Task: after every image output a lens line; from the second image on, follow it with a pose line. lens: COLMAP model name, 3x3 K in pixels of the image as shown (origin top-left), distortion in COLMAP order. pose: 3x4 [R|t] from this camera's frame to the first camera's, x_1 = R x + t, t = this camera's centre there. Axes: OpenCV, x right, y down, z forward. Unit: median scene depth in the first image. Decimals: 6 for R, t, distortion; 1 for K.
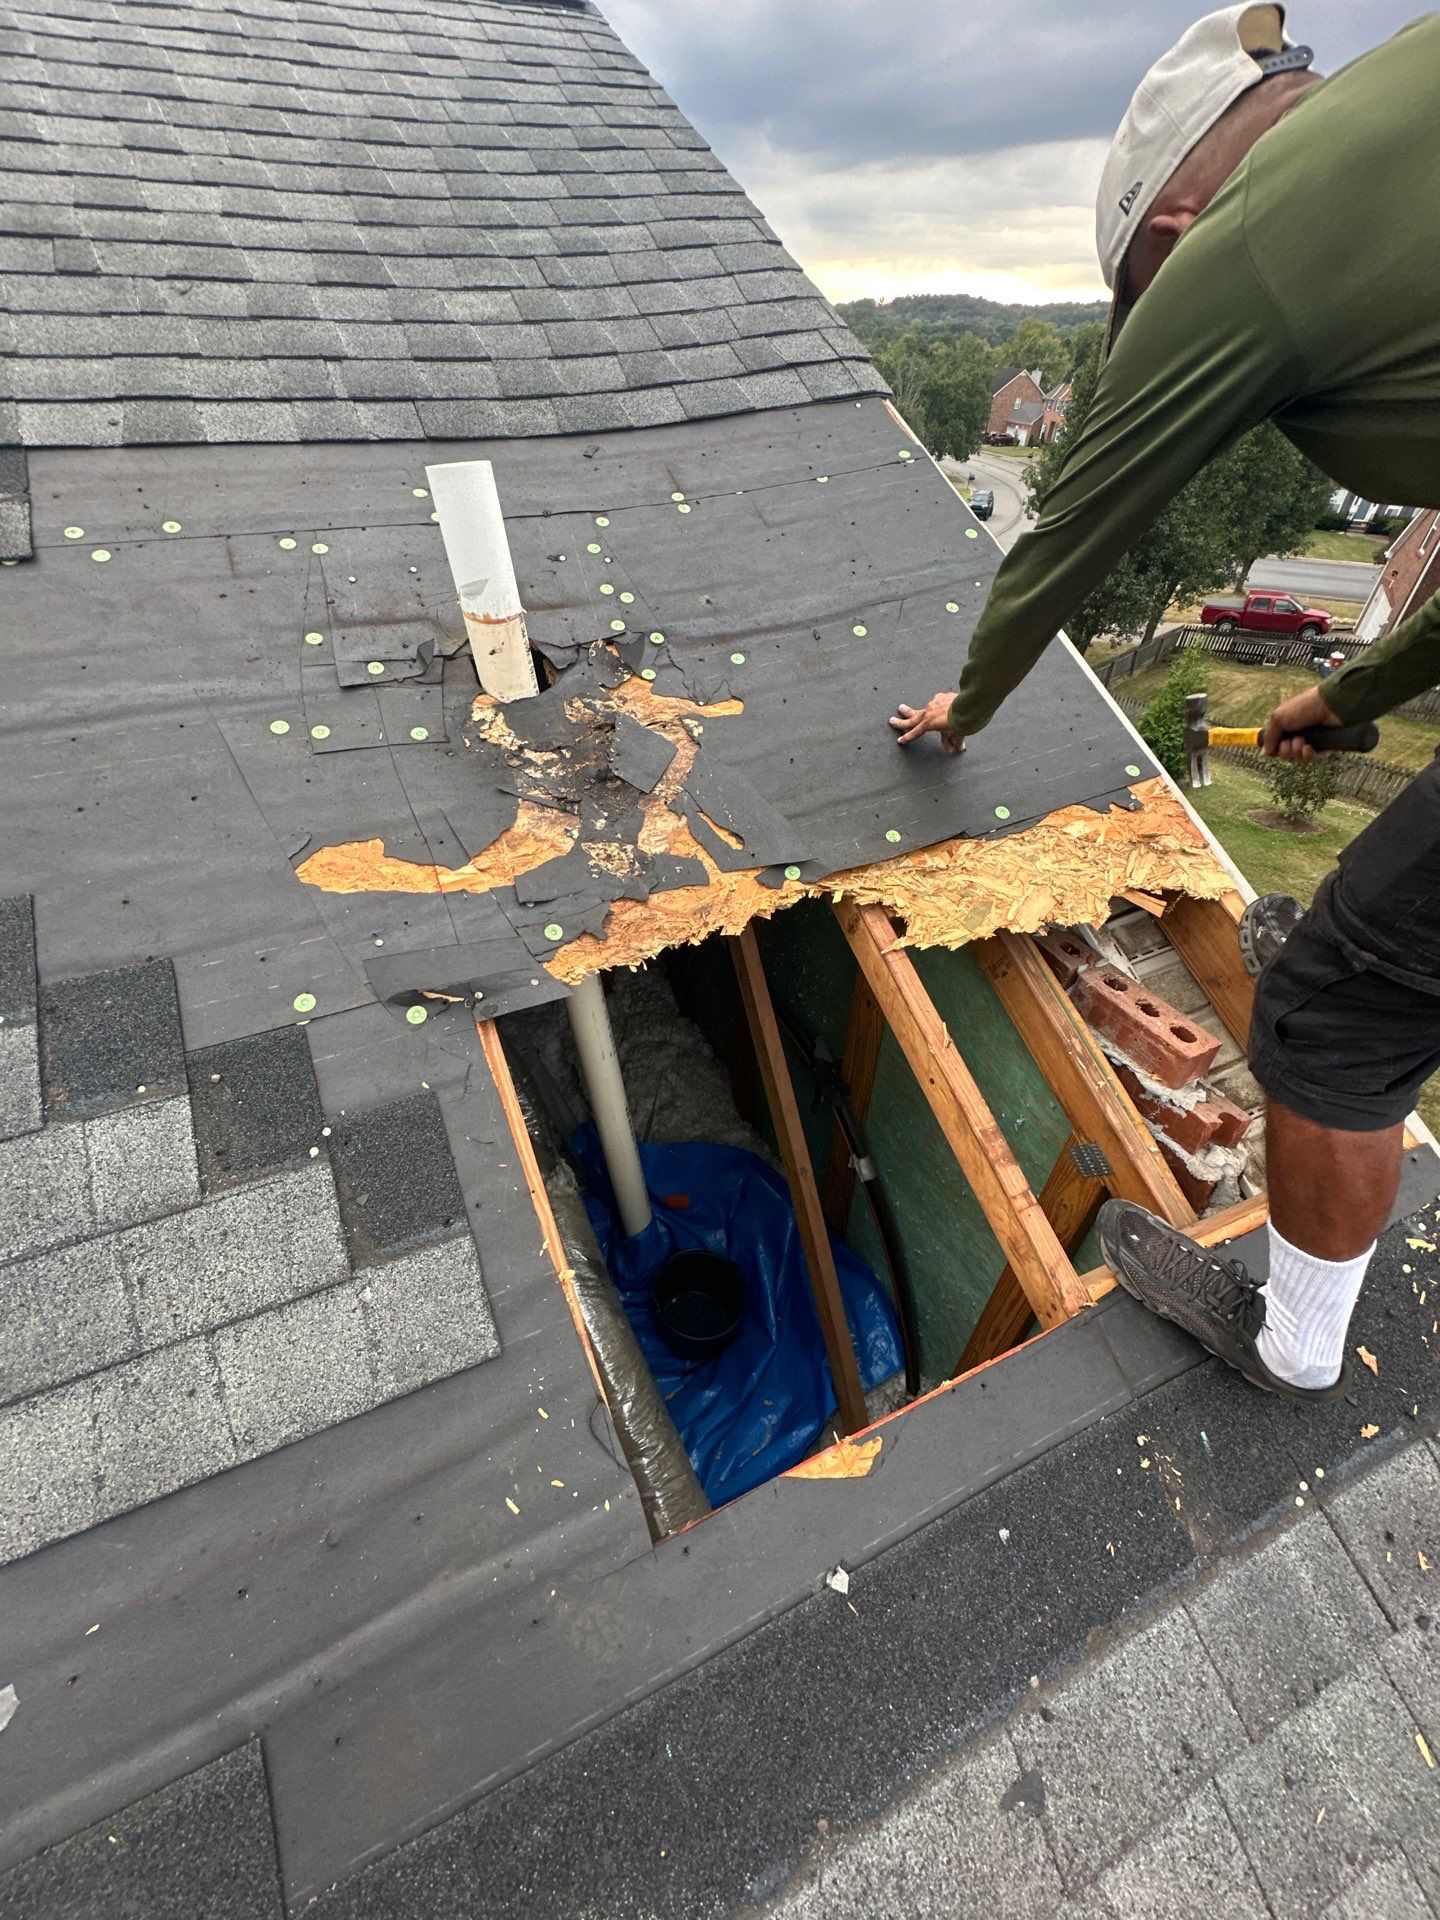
lens RADIAL K [[760.4, 0, 706.9], [0, 760.4, 963.6], [0, 0, 1]] dist [-0.001656, -0.000583]
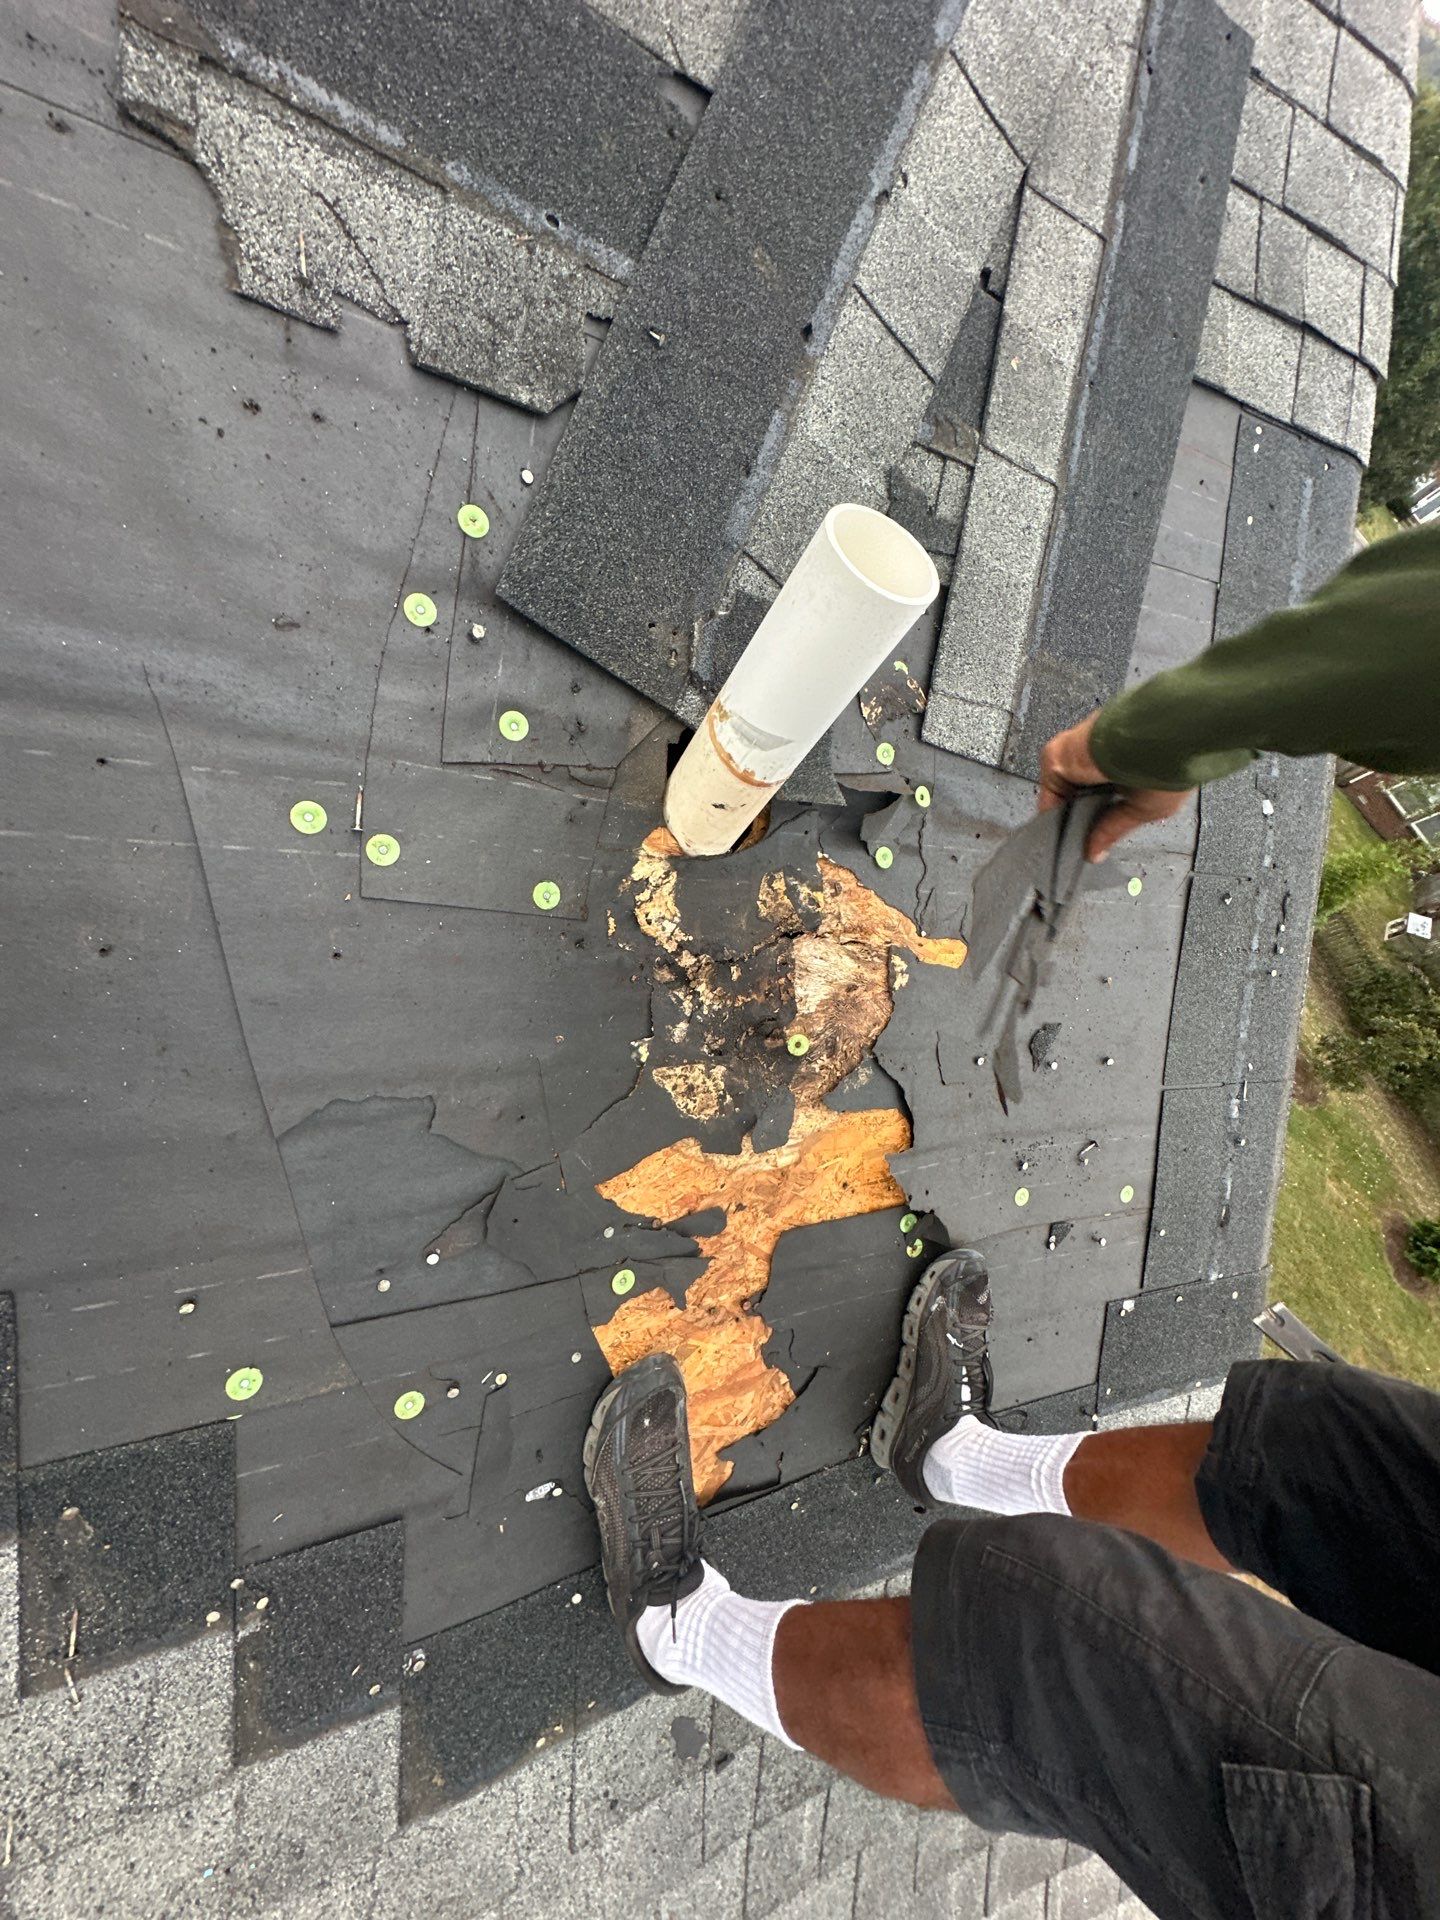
lens RADIAL K [[760.4, 0, 706.9], [0, 760.4, 963.6], [0, 0, 1]] dist [-0.001656, -0.000583]
pose [[0.864828, 0.387567, 0.319163, -0.296128], [-0.484824, 0.809841, 0.330308, -0.345730], [-0.130455, -0.440398, 0.888274, 0.302962]]
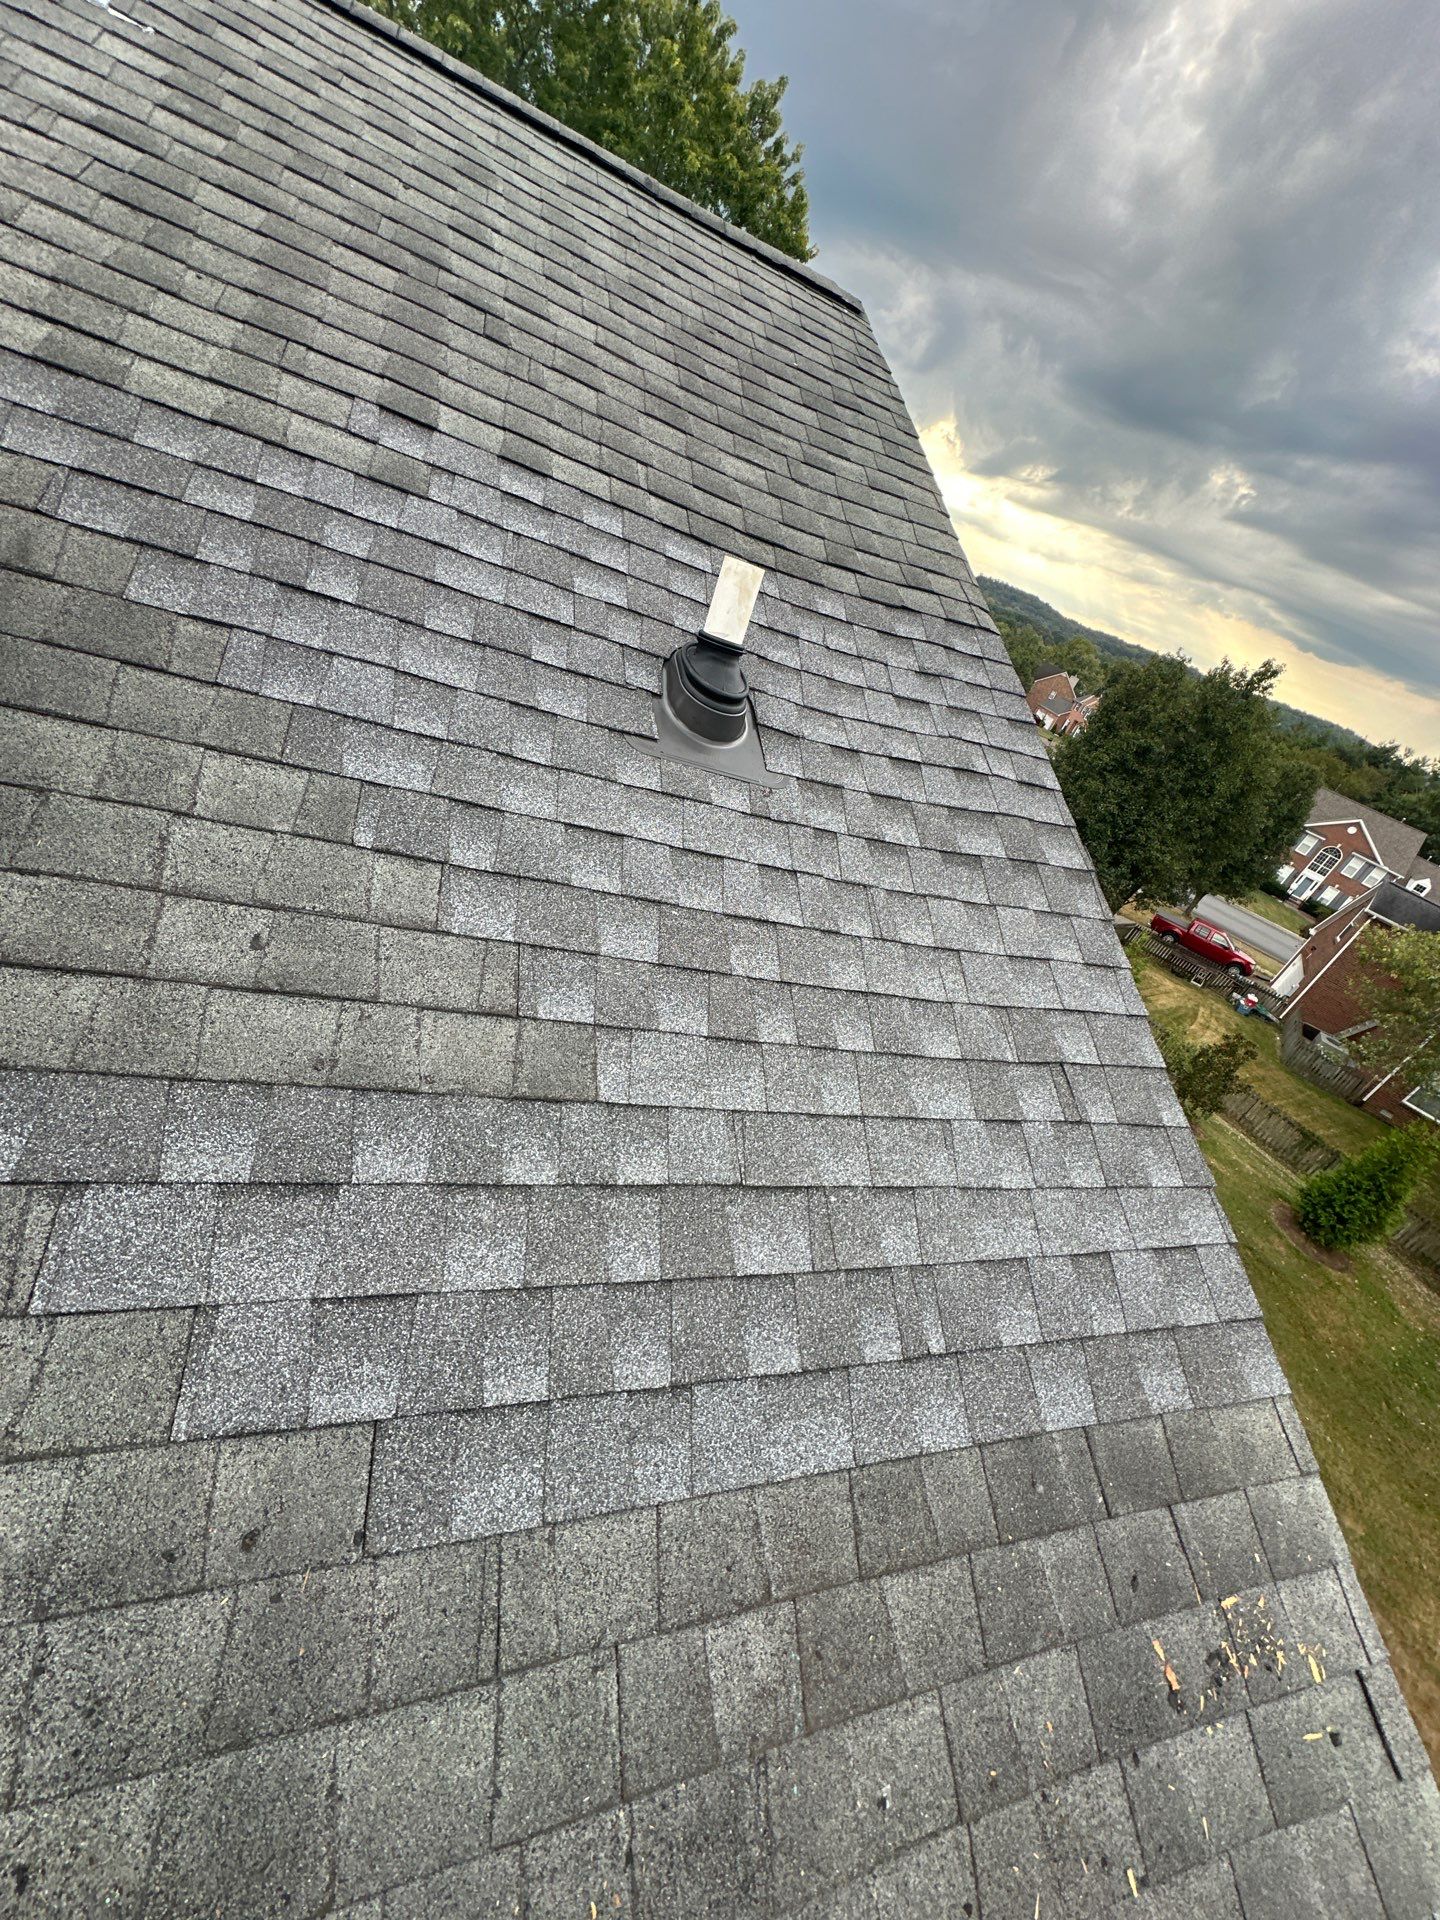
lens RADIAL K [[760.4, 0, 706.9], [0, 760.4, 963.6], [0, 0, 1]] dist [-0.001656, -0.000583]
pose [[0.932499, 0.355656, 0.062892, -0.131763], [-0.341217, 0.924596, -0.169391, 0.226665], [-0.118394, 0.136497, 0.983540, -0.237258]]
